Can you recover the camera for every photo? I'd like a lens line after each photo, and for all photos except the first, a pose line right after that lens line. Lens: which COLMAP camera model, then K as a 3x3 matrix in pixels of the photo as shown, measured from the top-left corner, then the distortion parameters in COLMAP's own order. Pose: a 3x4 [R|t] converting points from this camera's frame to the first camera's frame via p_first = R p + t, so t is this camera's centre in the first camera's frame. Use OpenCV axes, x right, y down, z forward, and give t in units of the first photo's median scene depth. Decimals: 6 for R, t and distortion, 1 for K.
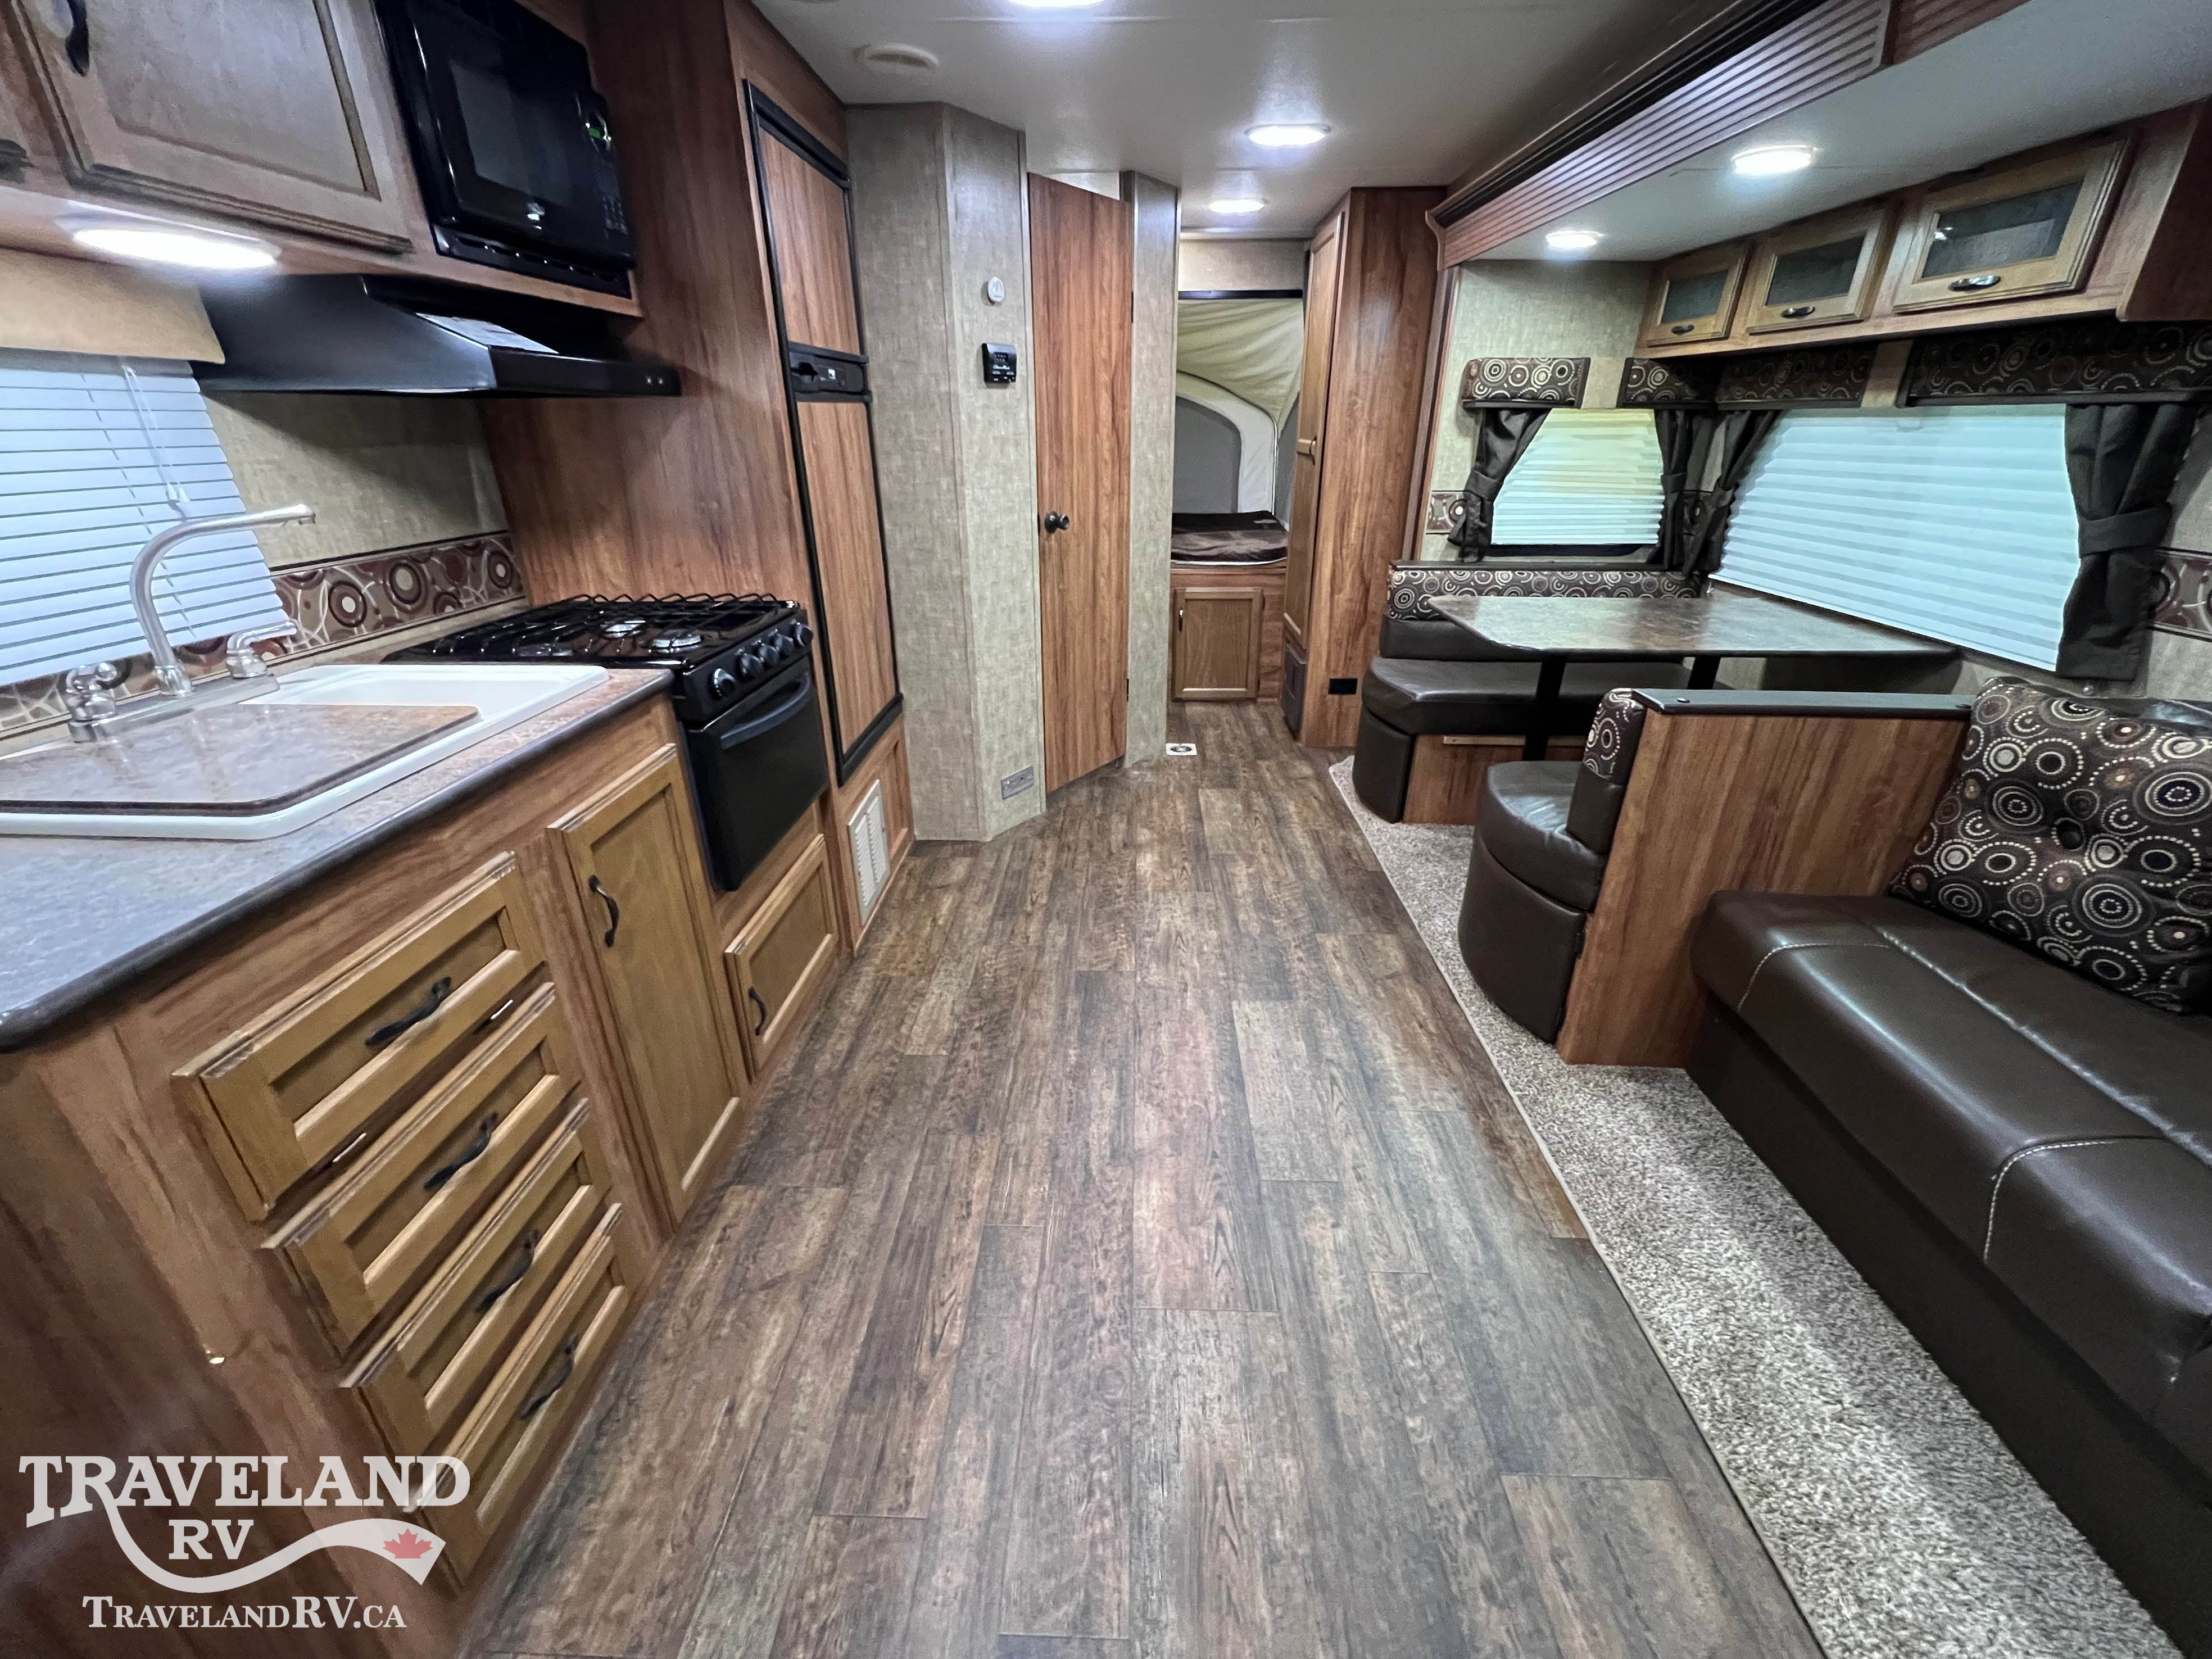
lens RADIAL K [[884.2, 0, 1104.4], [0, 884.2, 826.9], [0, 0, 1]] dist [-0.000761, -0.000037]
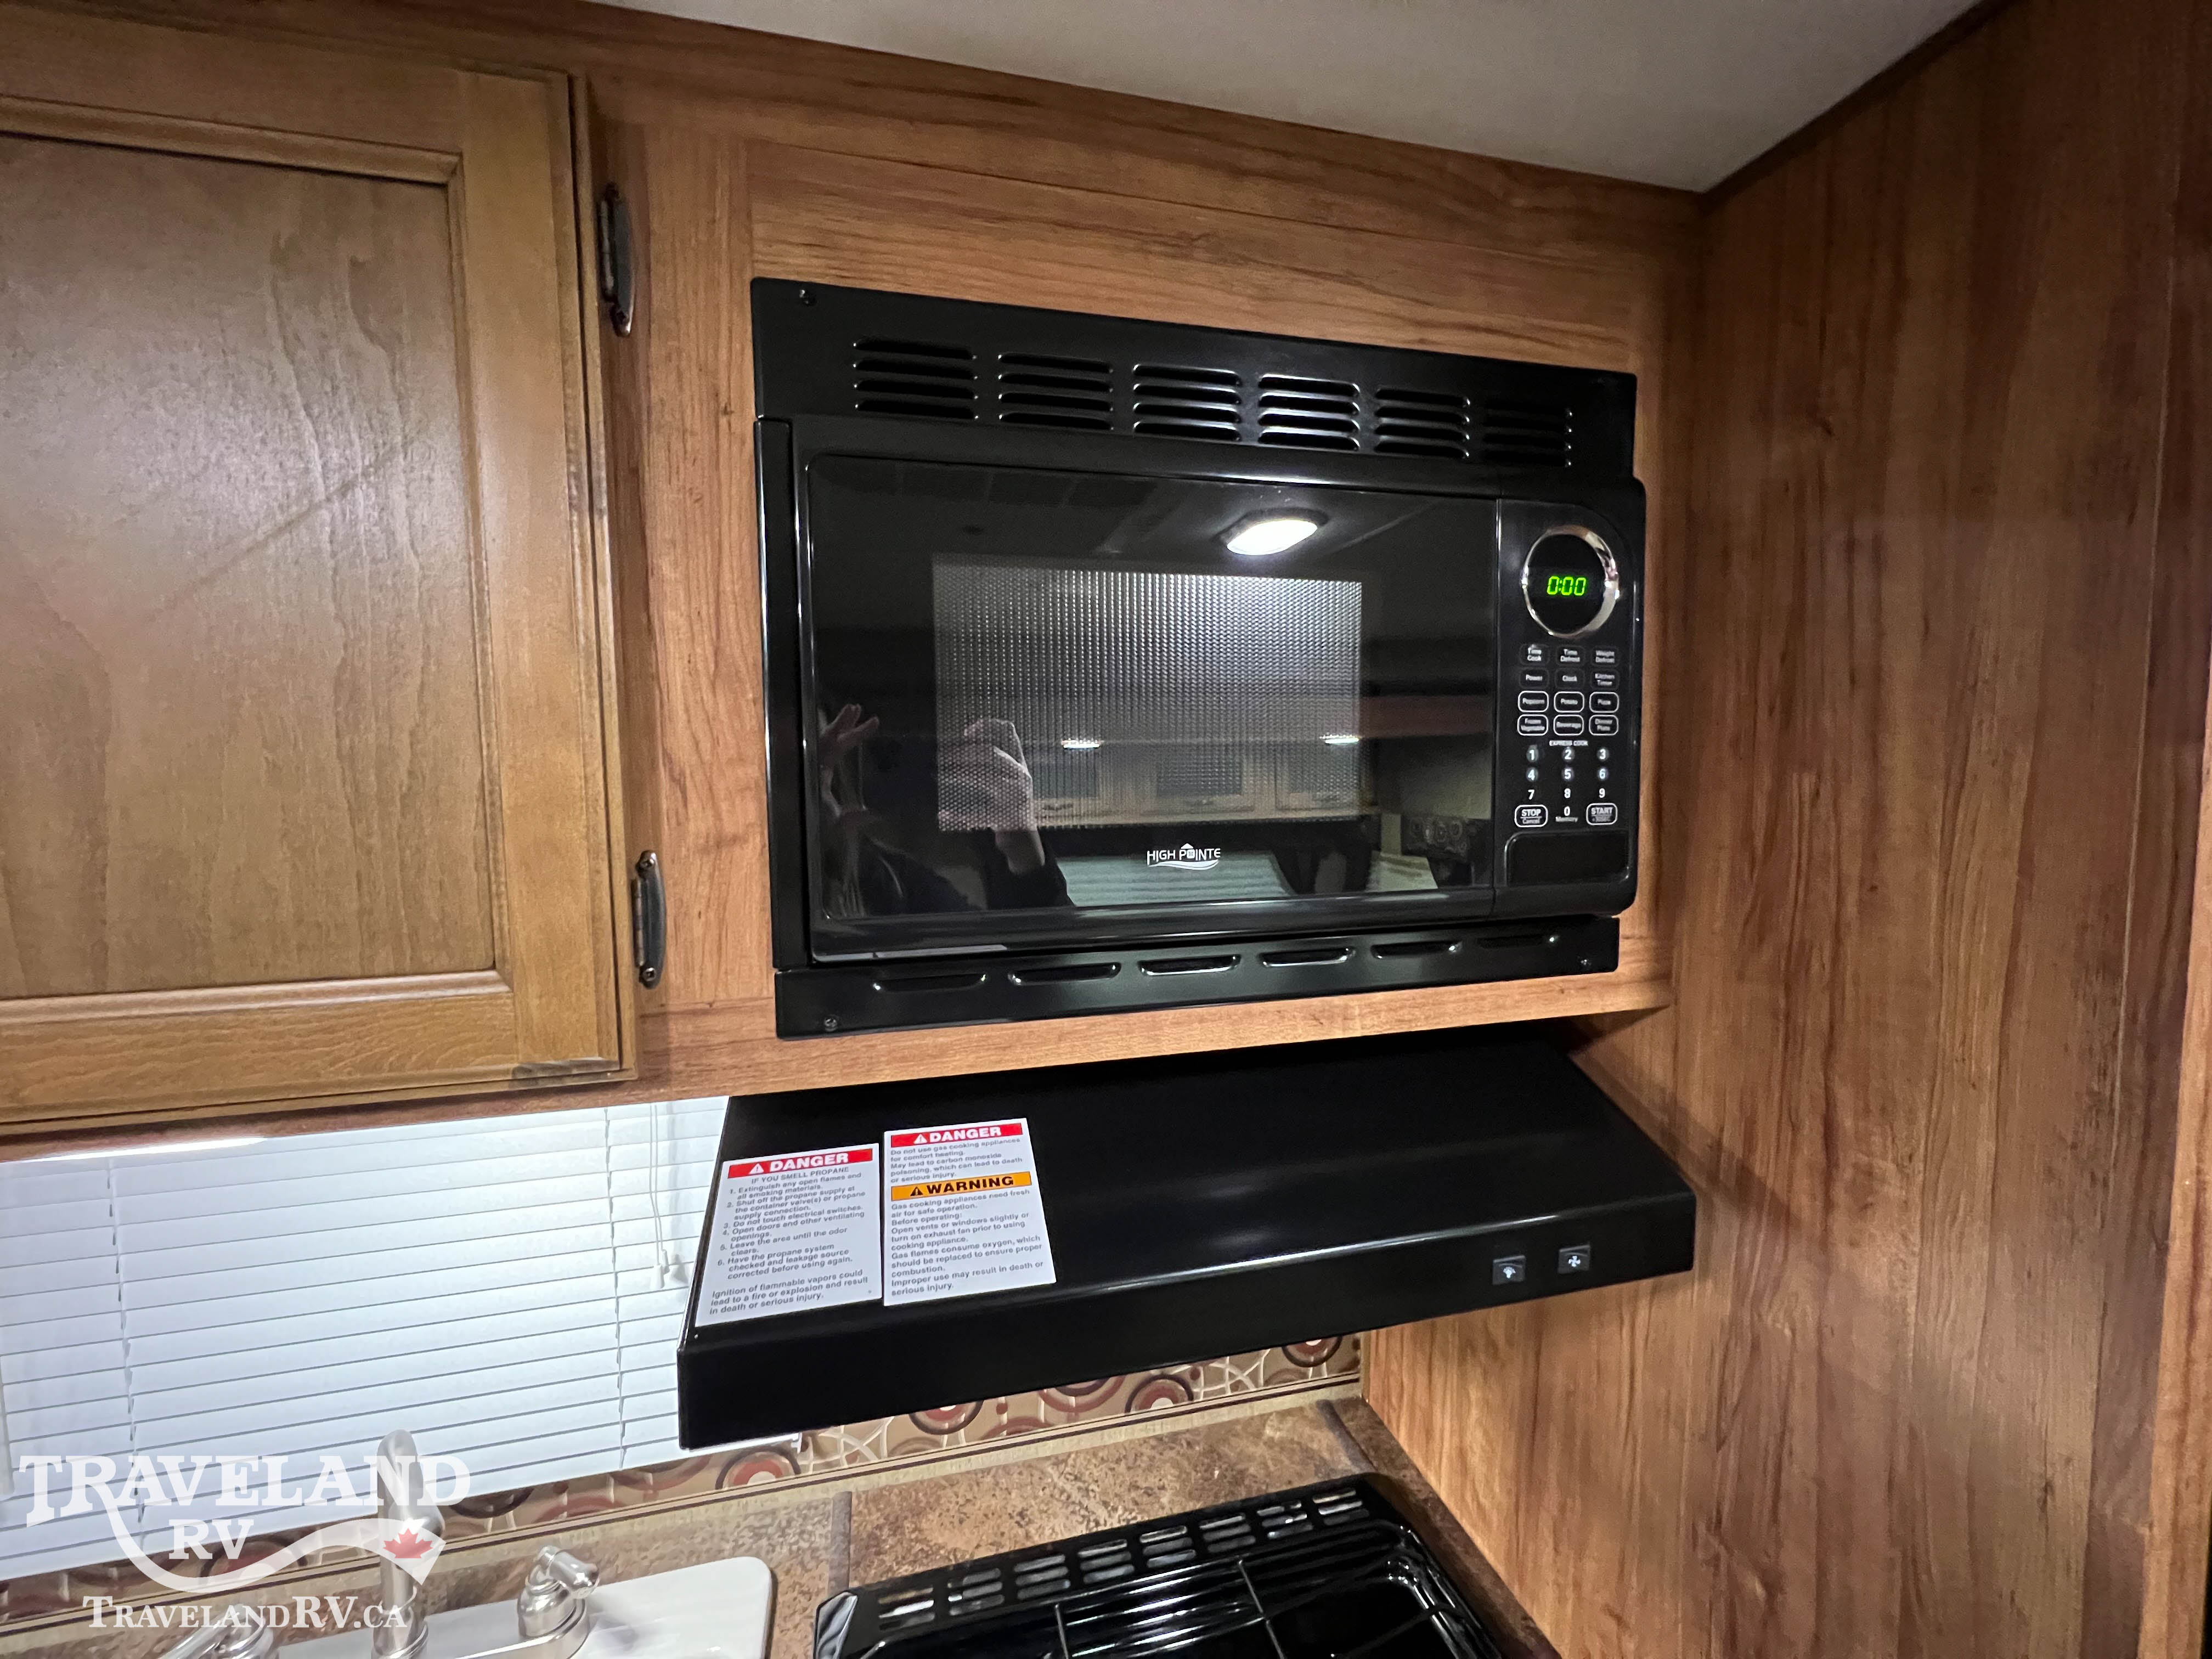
lens RADIAL K [[884.2, 0, 1101.8], [0, 884.2, 826.7], [0, 0, 1]] dist [-0.000761, -0.000037]
pose [[0.280997, 0.068402, -0.957268, -0.253726], [-0.389794, 0.919613, -0.048709, -0.533809], [0.876984, 0.386825, 0.285071, 0.675631]]
